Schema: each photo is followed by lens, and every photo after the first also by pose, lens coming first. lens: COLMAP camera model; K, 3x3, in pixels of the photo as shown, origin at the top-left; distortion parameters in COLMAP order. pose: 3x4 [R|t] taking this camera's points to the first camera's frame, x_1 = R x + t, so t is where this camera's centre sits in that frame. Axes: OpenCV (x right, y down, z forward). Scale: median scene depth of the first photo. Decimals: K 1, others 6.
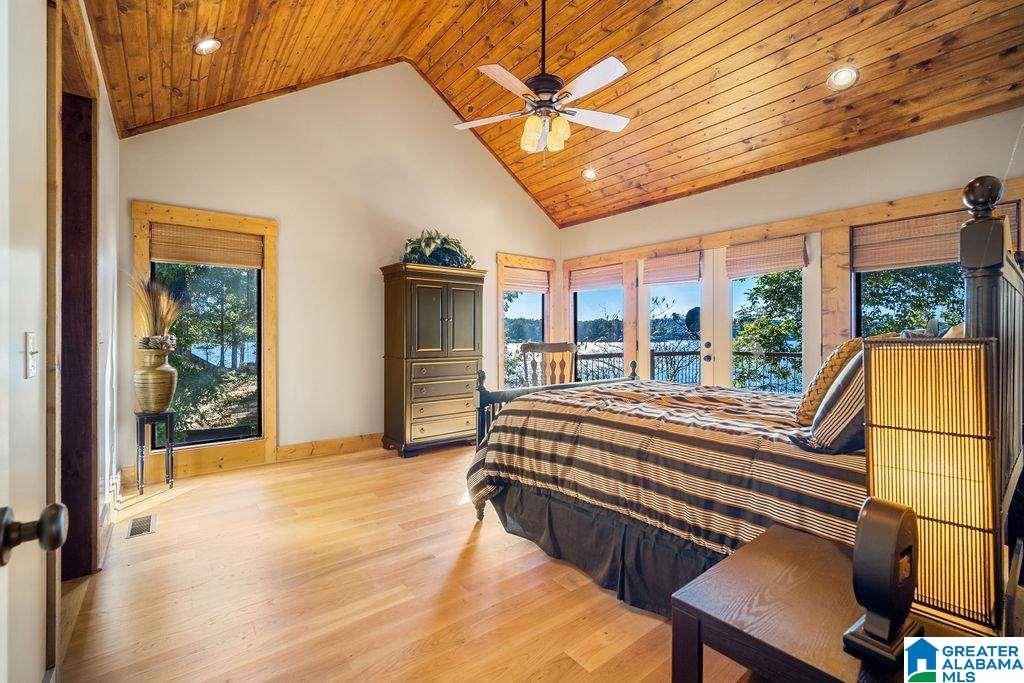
lens RADIAL K [[449.4, 0, 513.3], [0, 449.4, 335.2], [0, 0, 1]] dist [0.000559, 0.000174]
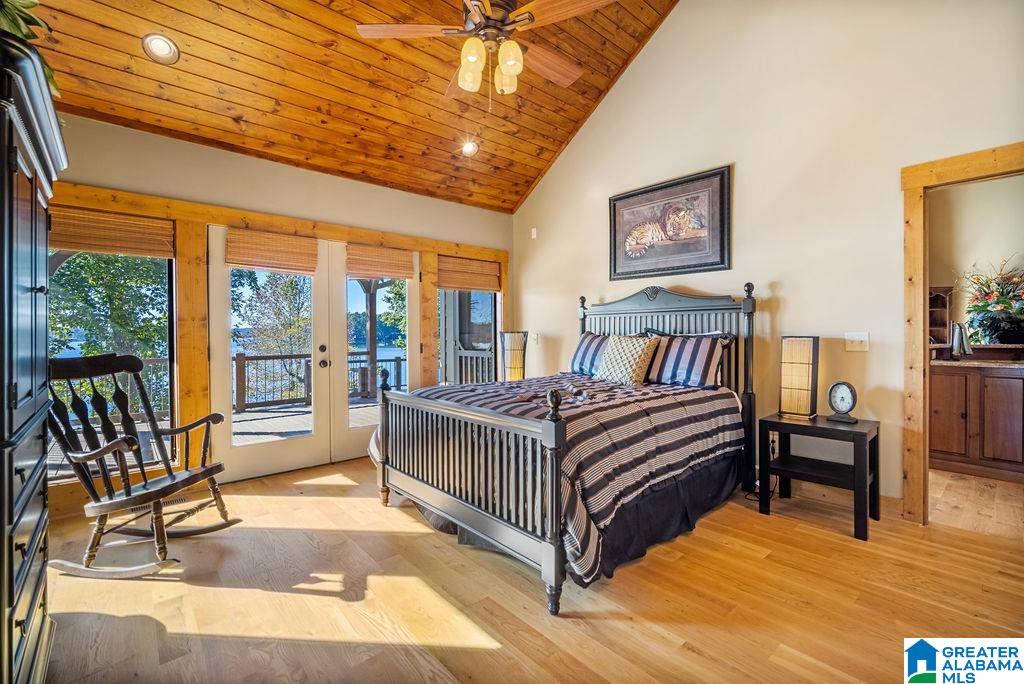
lens RADIAL K [[449.4, 0, 513.0], [0, 449.4, 339.6], [0, 0, 1]] dist [0.000559, 0.000174]
pose [[-0.036892, -0.004641, 0.999308, -0.575715], [0.000874, 0.999989, 0.004677, 0.000879], [-0.999319, 0.001046, -0.036887, 0.831533]]
